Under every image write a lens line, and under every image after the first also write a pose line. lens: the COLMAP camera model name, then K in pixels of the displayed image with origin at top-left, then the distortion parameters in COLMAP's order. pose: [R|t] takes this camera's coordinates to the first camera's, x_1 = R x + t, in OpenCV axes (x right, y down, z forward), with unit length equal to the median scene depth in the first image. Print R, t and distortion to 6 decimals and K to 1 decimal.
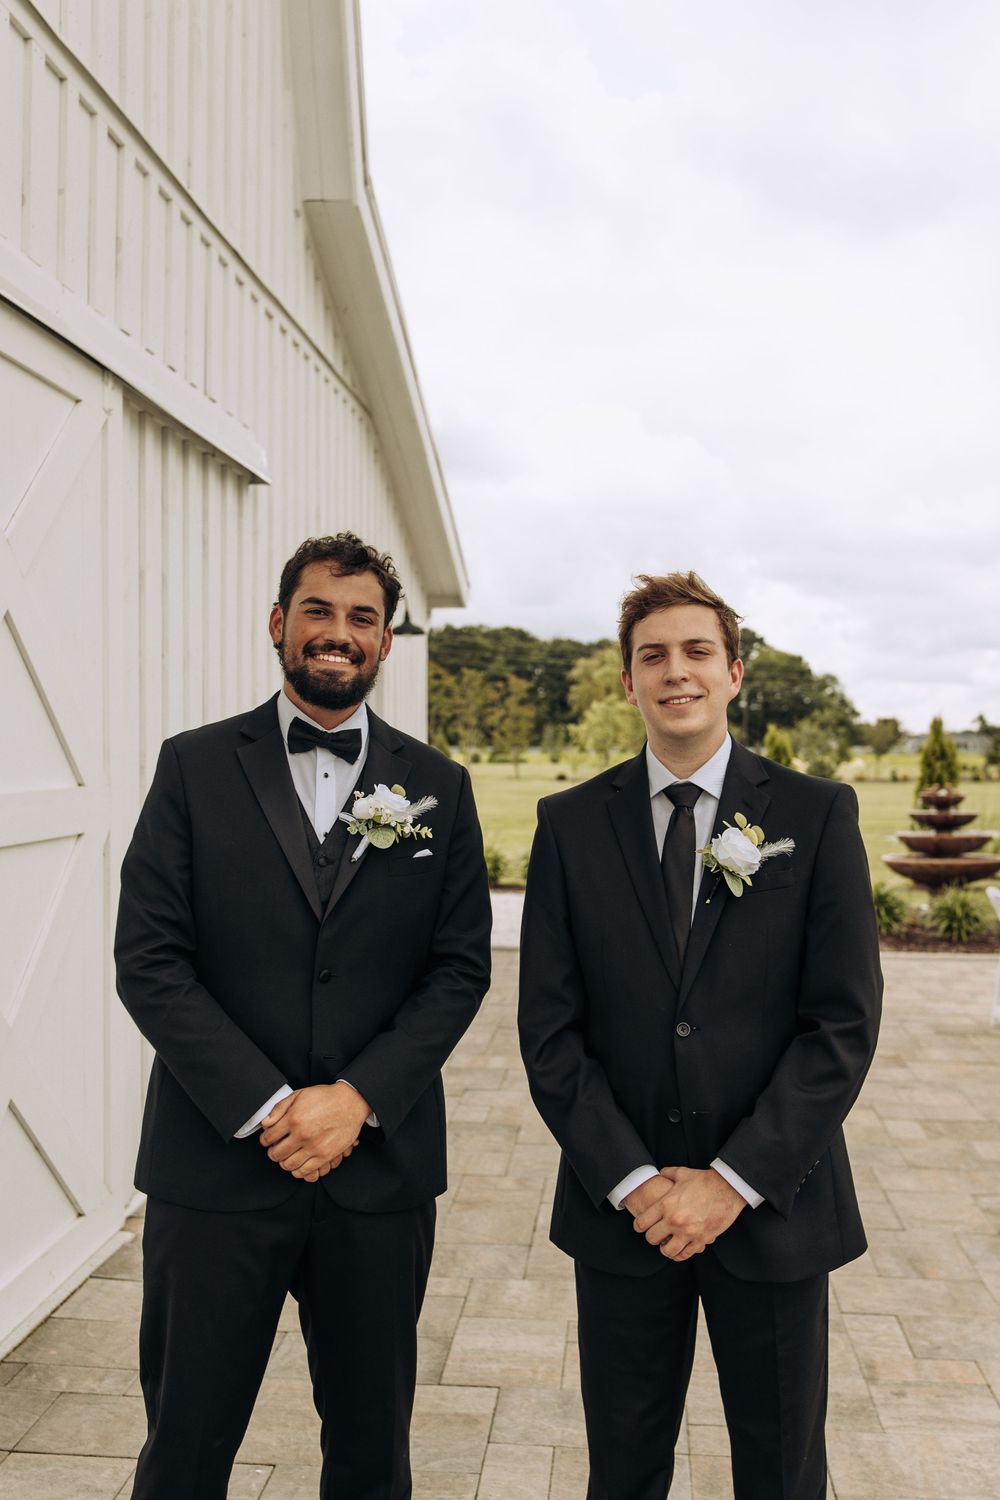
lens RADIAL K [[1433.3, 0, 493.4], [0, 1433.3, 762.3], [0, 0, 1]] dist [0.000254, -0.013119]
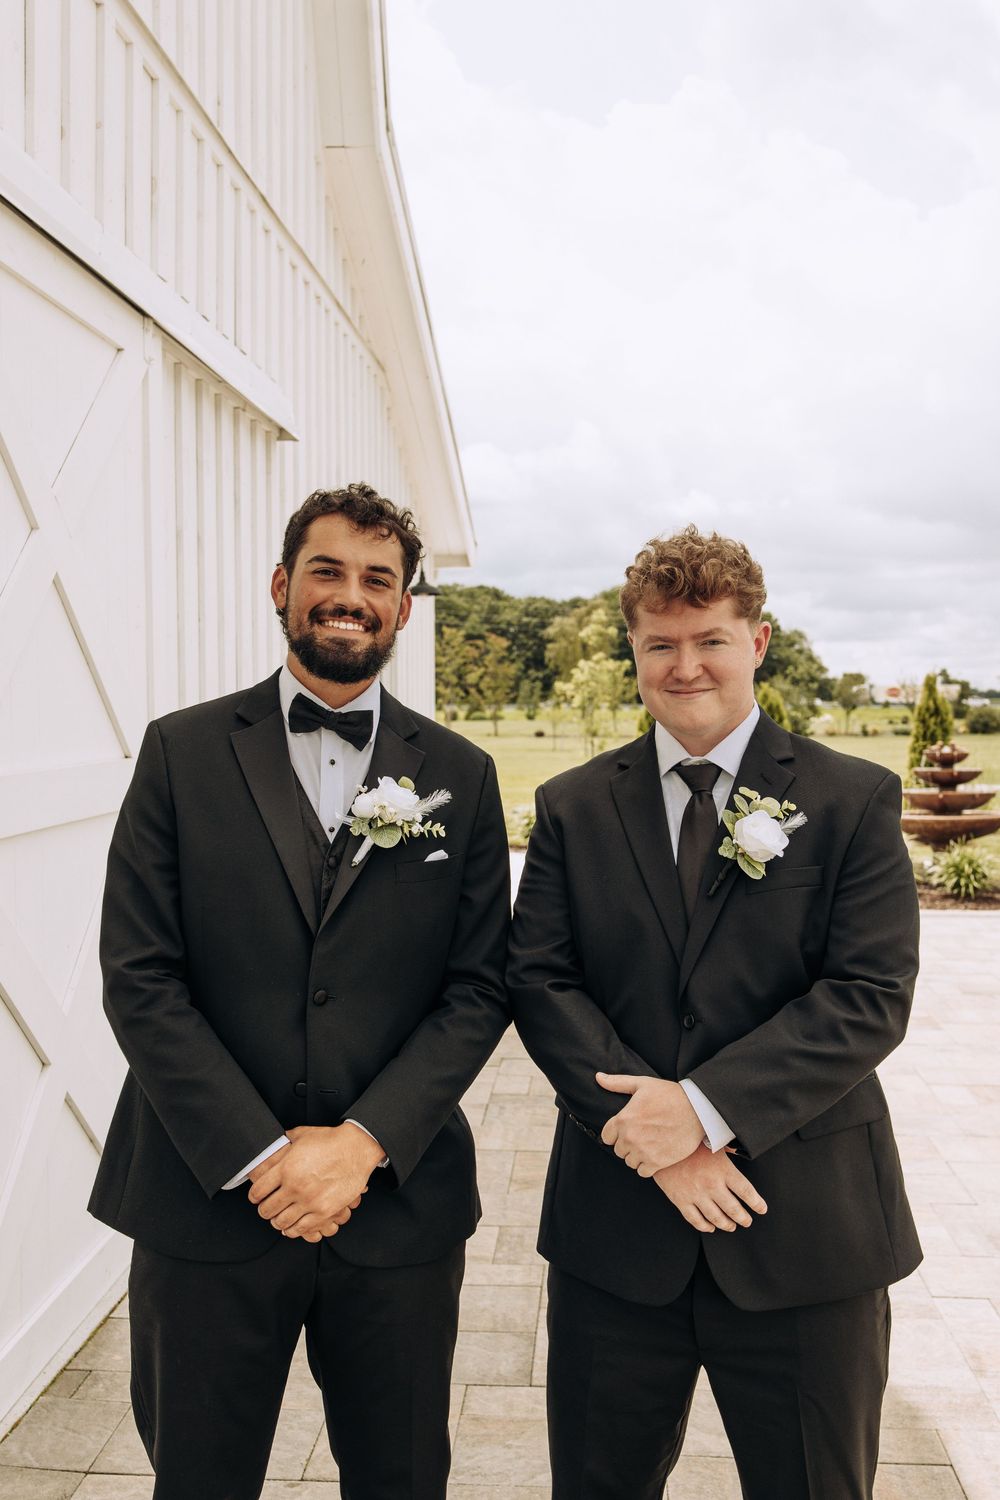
lens RADIAL K [[1407.0, 0, 504.1], [0, 1407.0, 746.3], [0, 0, 1]] dist [0.002225, -0.010004]
pose [[0.999643, -0.007660, 0.025607, -0.043492], [0.007165, 0.999787, 0.019371, -0.004801], [-0.025750, -0.019181, 0.999484, 0.042868]]
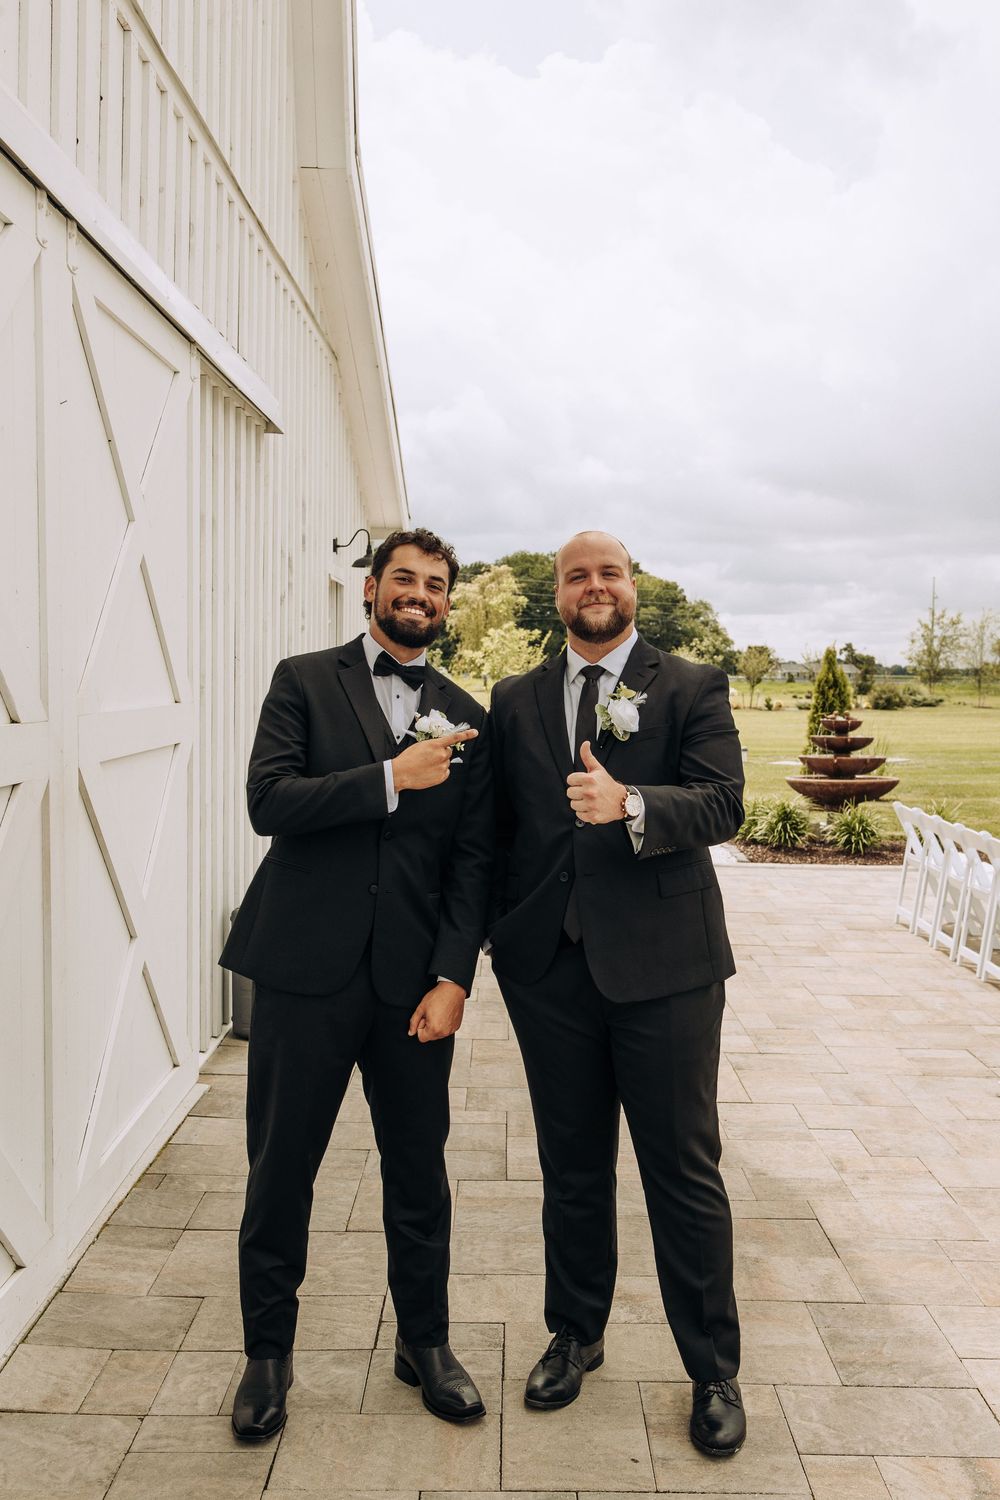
lens RADIAL K [[1460.2, 0, 502.8], [0, 1460.2, 728.9], [0, 0, 1]] dist [0.005160, -0.016242]
pose [[0.995343, 0.006002, 0.096206, -0.095289], [-0.008689, 0.999583, 0.027535, 0.002163], [-0.096000, -0.028243, 0.994981, -0.149608]]
